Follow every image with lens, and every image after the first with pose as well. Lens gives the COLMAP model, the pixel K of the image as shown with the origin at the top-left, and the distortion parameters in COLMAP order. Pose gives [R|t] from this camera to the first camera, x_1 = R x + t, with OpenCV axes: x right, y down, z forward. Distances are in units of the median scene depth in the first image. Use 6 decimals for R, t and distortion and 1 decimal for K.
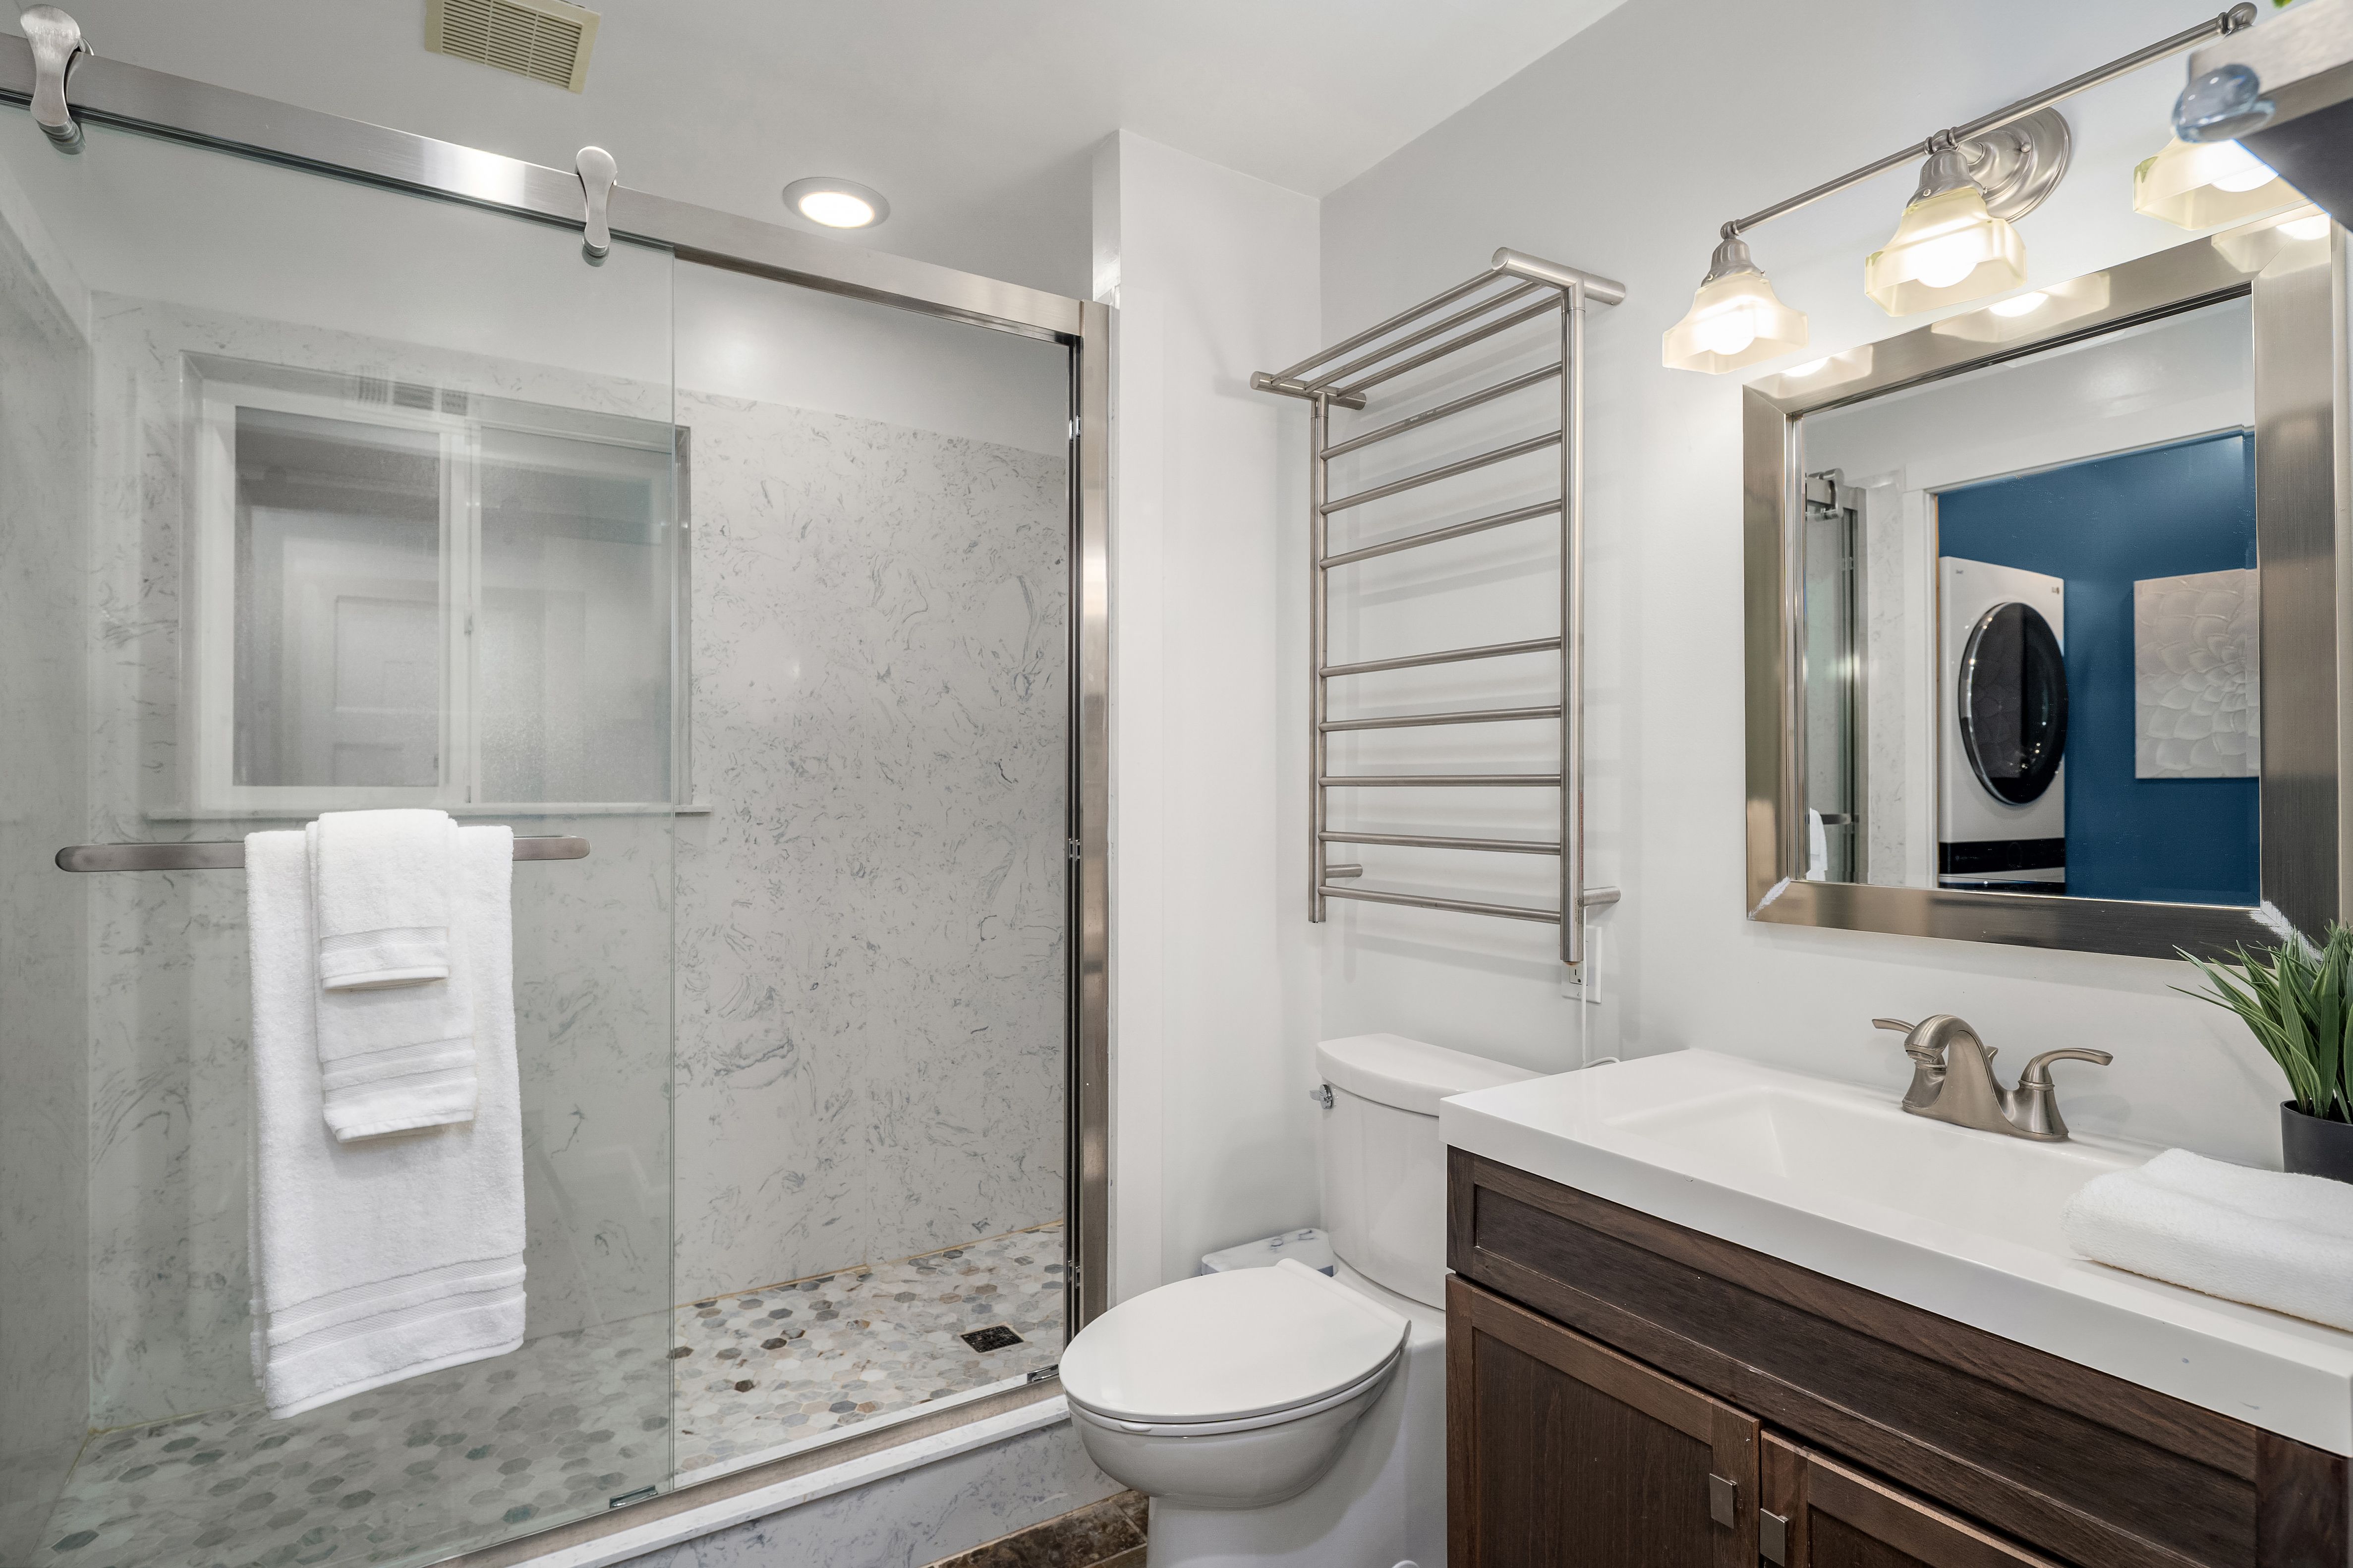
lens RADIAL K [[1162.8, 0, 1175.6], [0, 1162.8, 790.6], [0, 0, 1]] dist [0.003284, -0.000808]
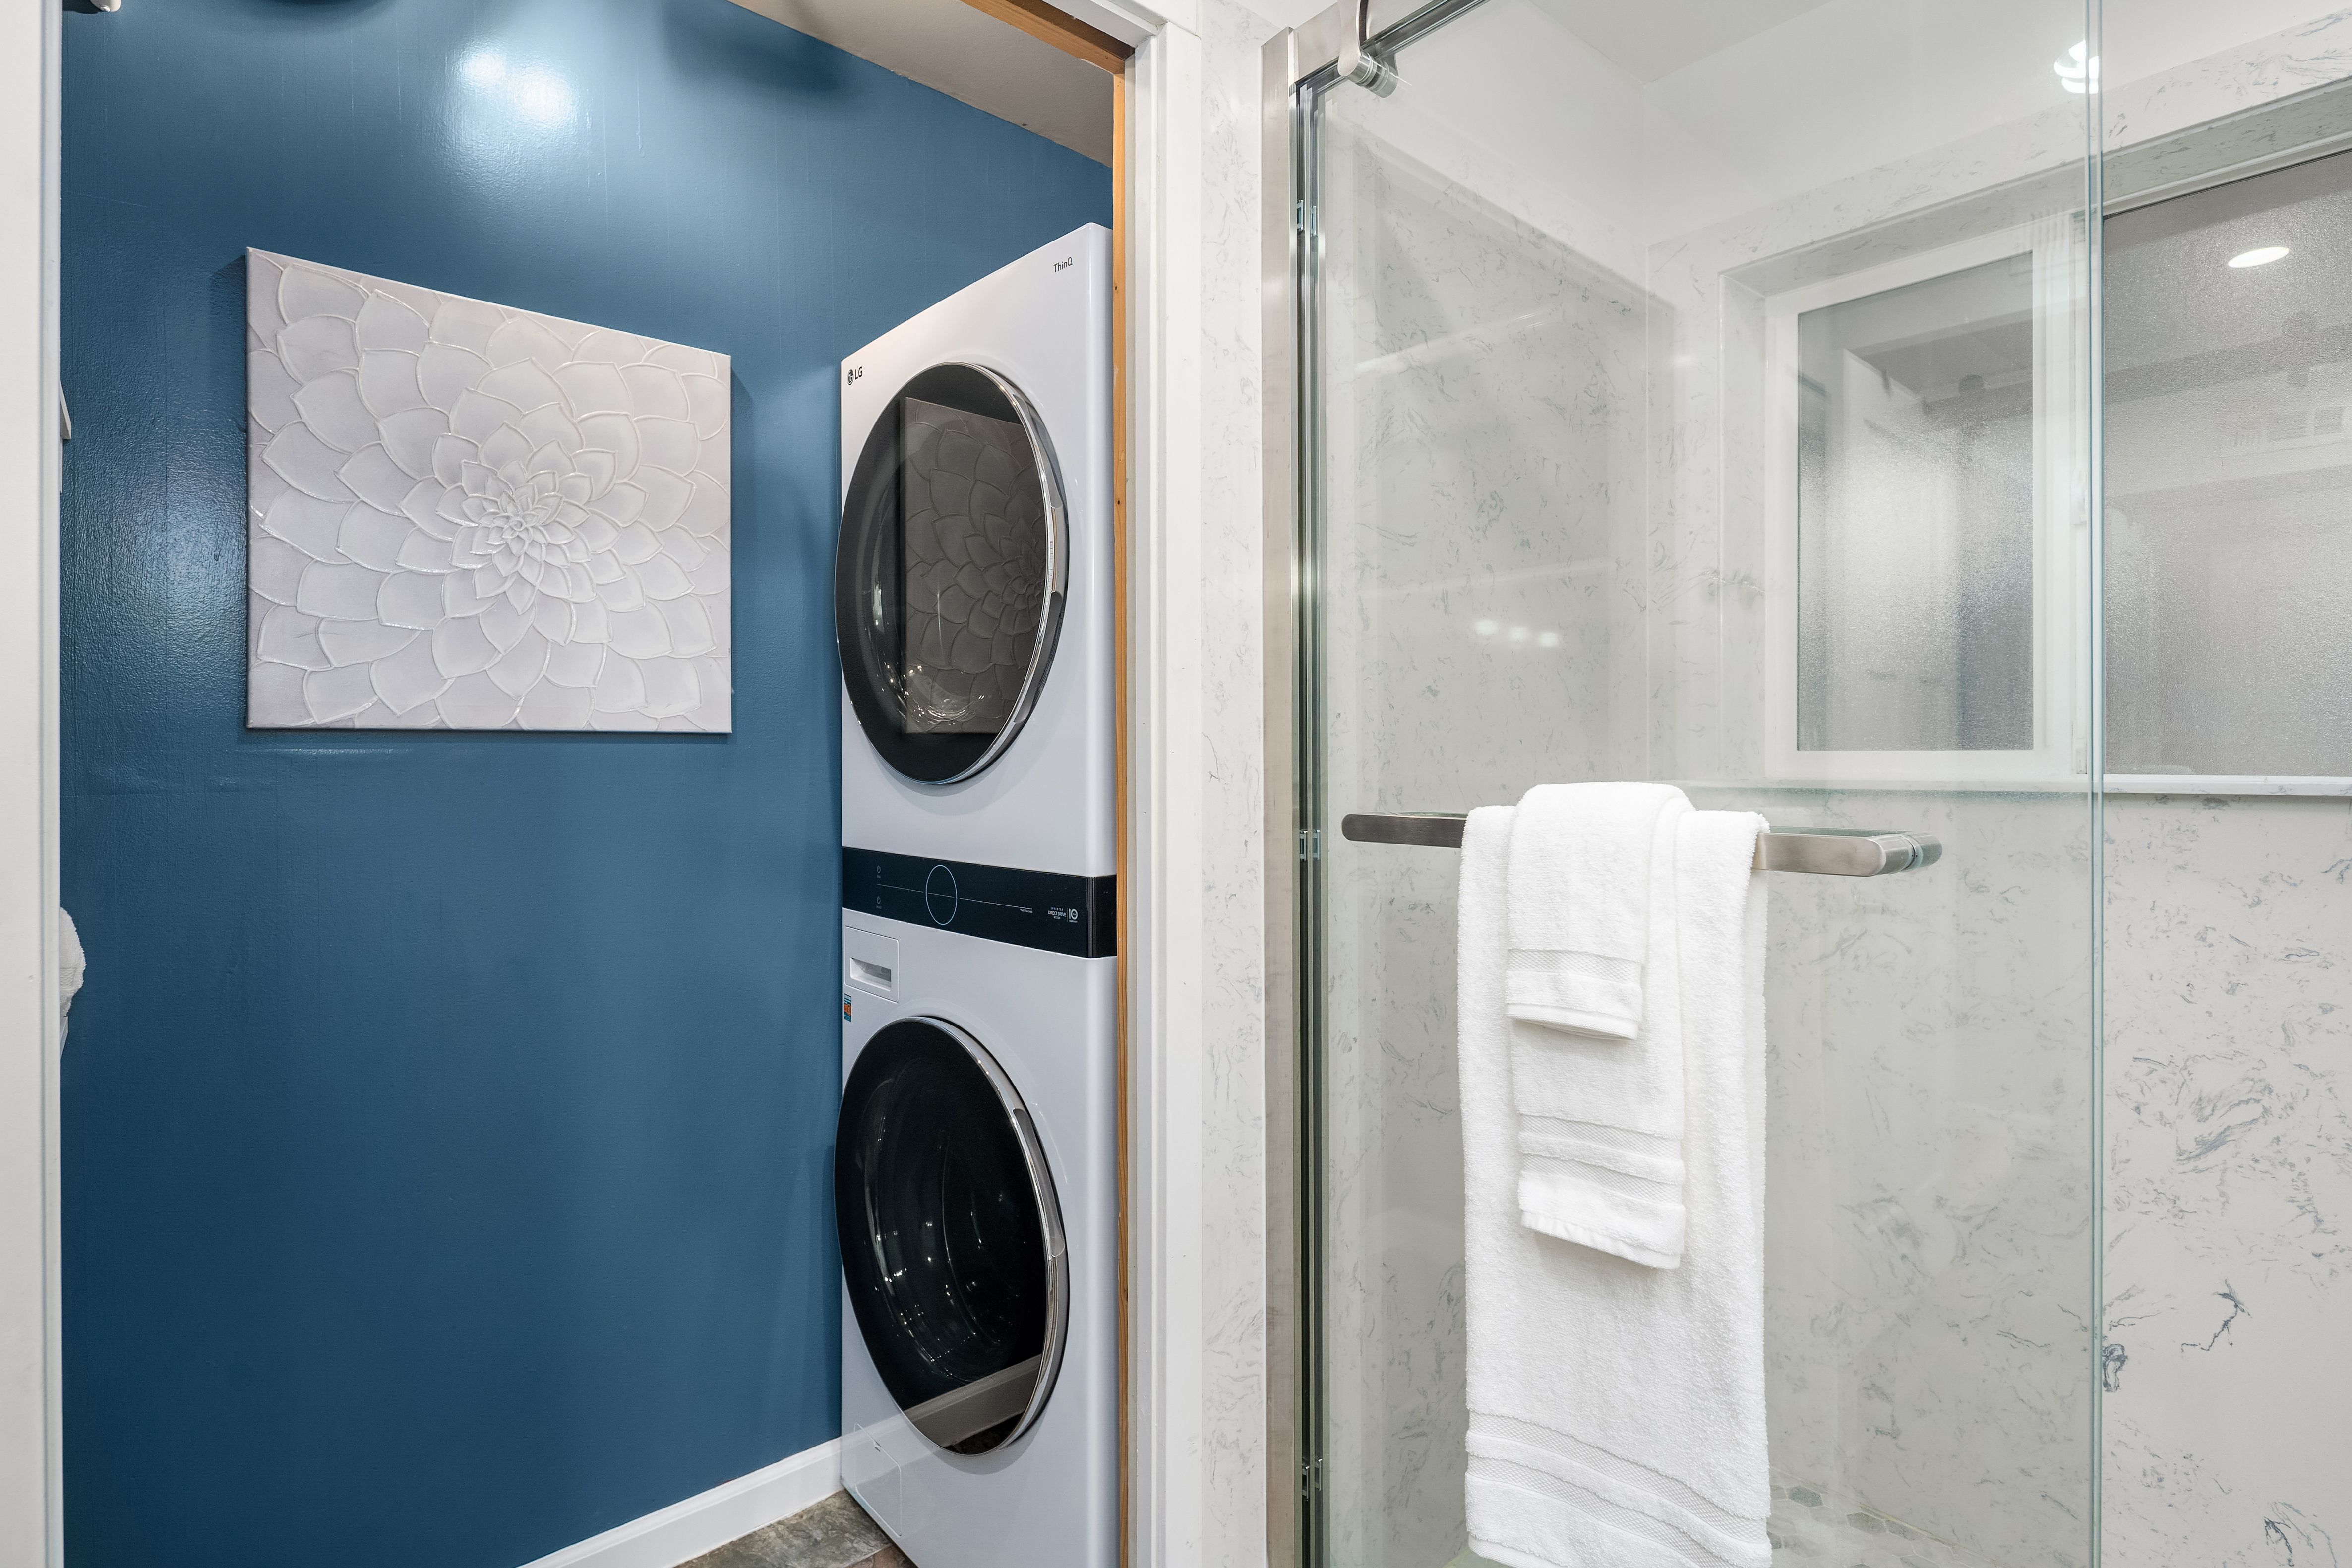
lens RADIAL K [[1162.4, 0, 1184.8], [0, 1162.4, 777.7], [0, 0, 1]] dist [0.003284, -0.000808]
pose [[0.158886, 0.009897, -0.987247, -0.023067], [0.003766, 0.999936, 0.010631, 0.005903], [0.987290, -0.005407, 0.158838, 0.645599]]
